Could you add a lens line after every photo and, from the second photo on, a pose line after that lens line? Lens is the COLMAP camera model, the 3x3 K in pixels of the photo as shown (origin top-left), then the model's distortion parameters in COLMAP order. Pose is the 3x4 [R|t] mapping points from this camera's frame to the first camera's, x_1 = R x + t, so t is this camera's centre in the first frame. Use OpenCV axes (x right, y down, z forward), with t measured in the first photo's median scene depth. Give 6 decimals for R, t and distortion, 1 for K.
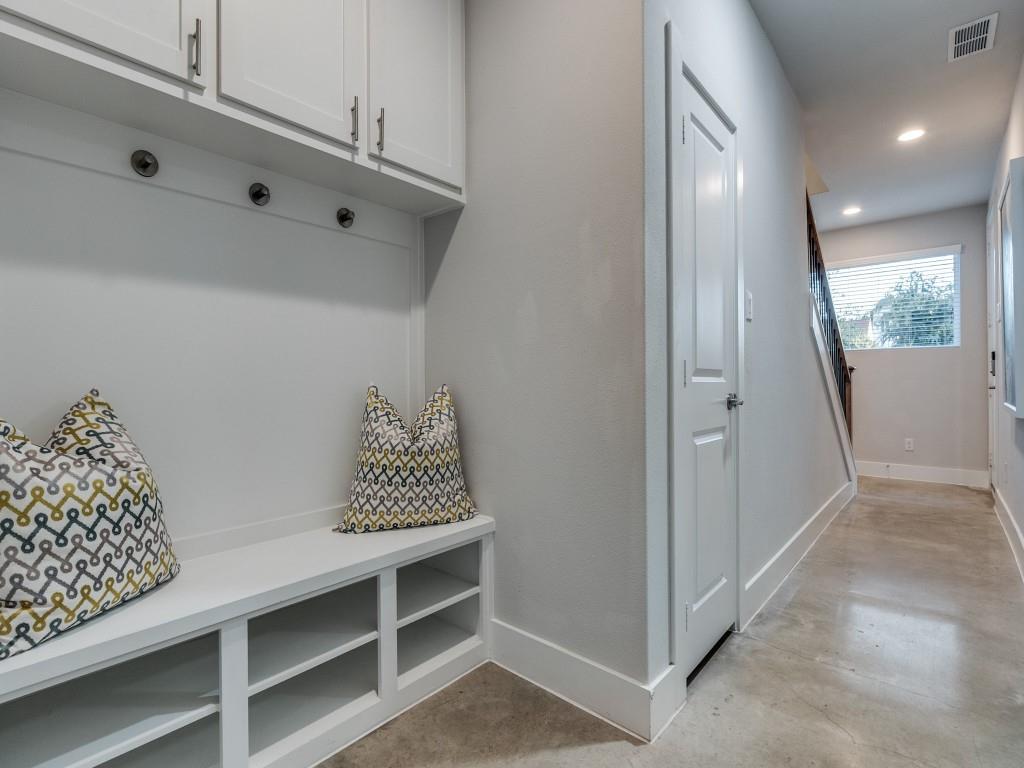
lens RADIAL K [[482.2, 0, 512.0], [0, 482.2, 384.0], [0, 0, 1]] dist [-0.017492, 0.000137]
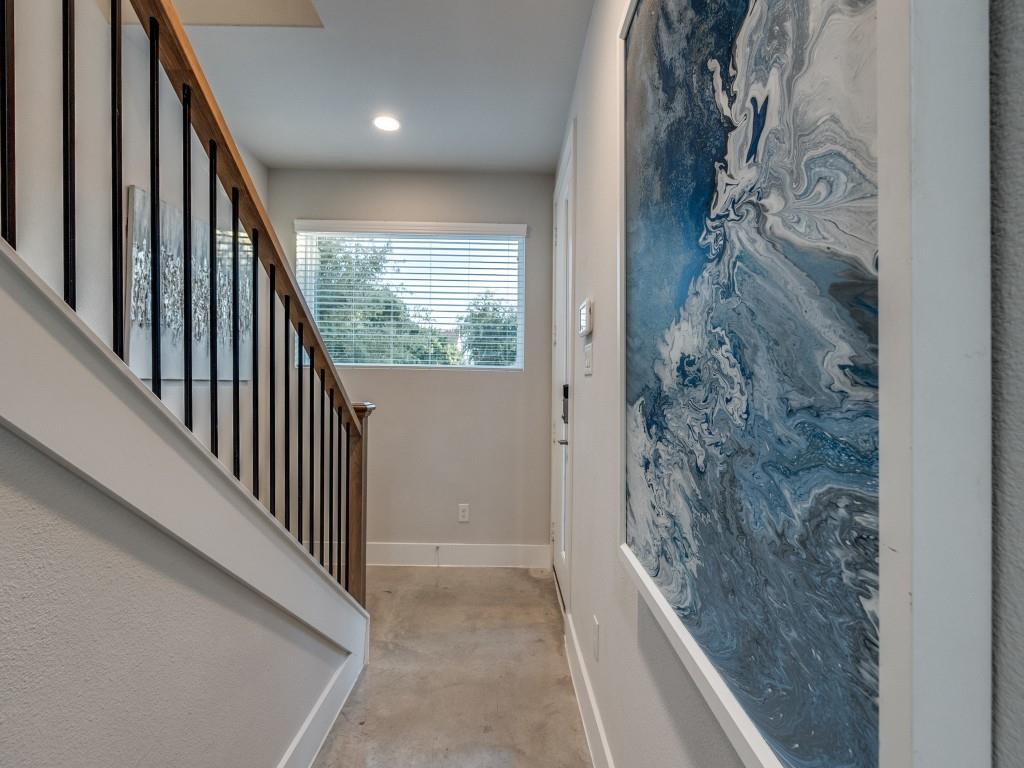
lens RADIAL K [[482.2, 0, 512.0], [0, 482.2, 384.0], [0, 0, 1]] dist [-0.017492, 0.000137]
pose [[0.736551, 0.018457, 0.676130, 0.433759], [-0.014910, 0.999828, -0.011052, -0.048175], [-0.676218, -0.001941, 0.736699, 0.467881]]
